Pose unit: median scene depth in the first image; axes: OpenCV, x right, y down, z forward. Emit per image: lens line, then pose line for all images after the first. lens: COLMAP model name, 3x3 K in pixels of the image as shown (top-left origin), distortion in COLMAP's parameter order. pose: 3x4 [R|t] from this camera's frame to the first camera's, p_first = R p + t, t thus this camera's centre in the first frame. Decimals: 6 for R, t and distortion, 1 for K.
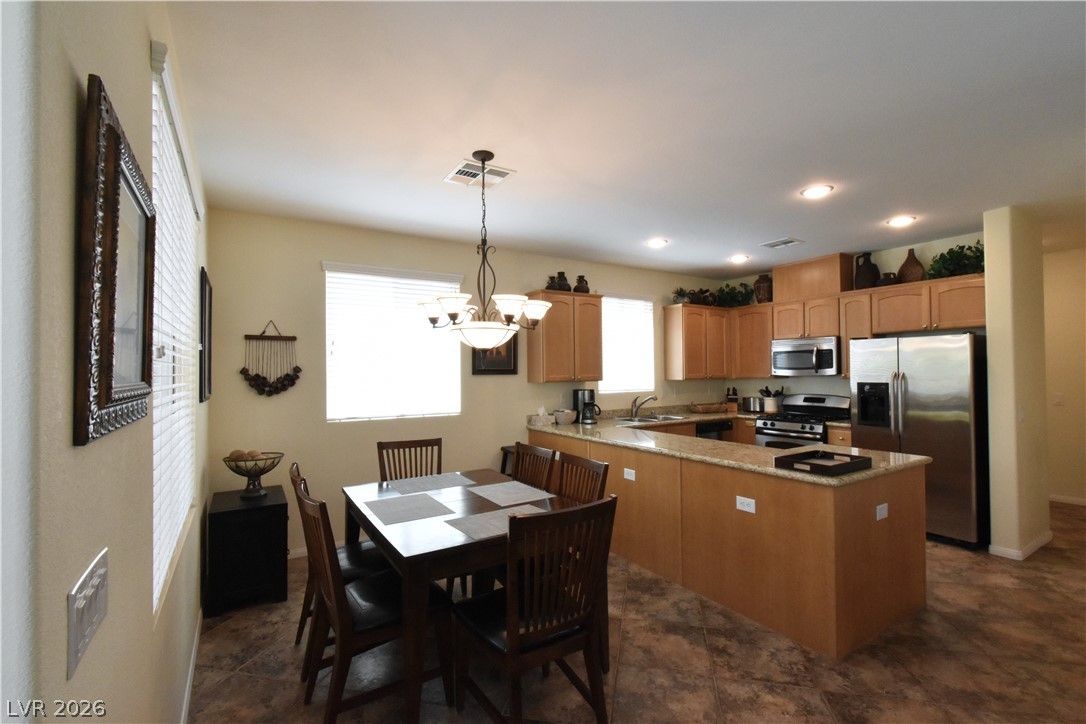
lens RADIAL K [[484.2, 0, 546.6], [0, 484.2, 365.6], [0, 0, 1]] dist [0.007148, -0.003534]
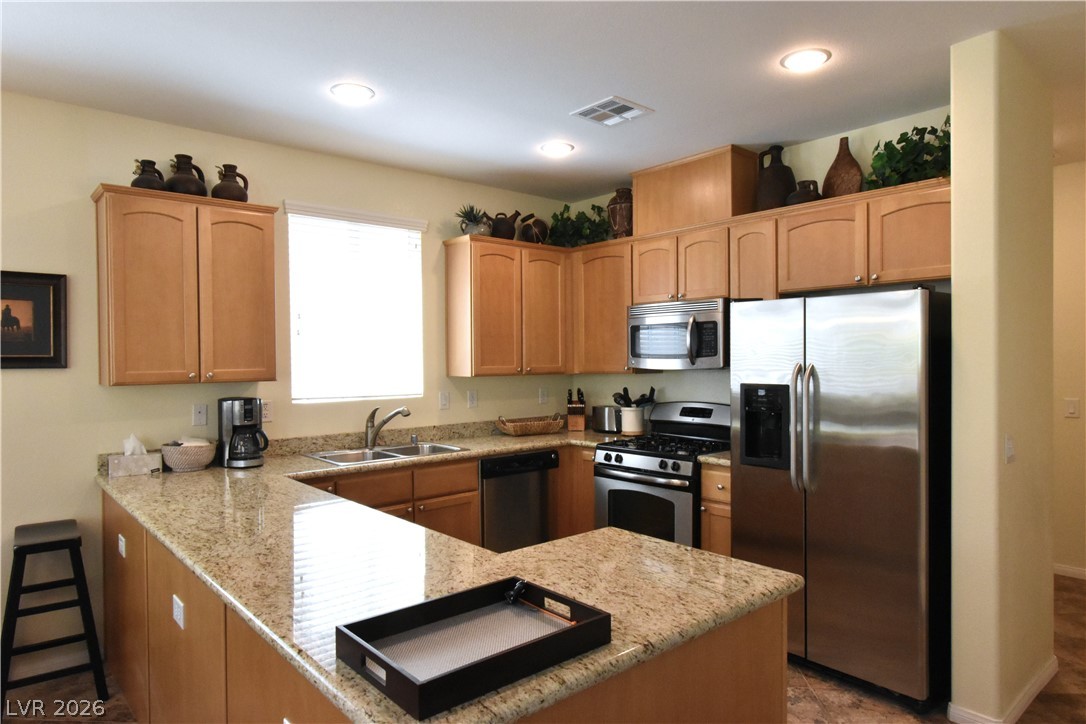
lens RADIAL K [[667.9, 0, 551.6], [0, 667.9, 366.5], [0, 0, 1]] dist [-0.016794, 0.010282]
pose [[0.988728, -0.000003, 0.149722, 0.303532], [-0.003784, 0.999680, 0.025008, -0.000949], [-0.149674, -0.025293, 0.988412, 0.293874]]
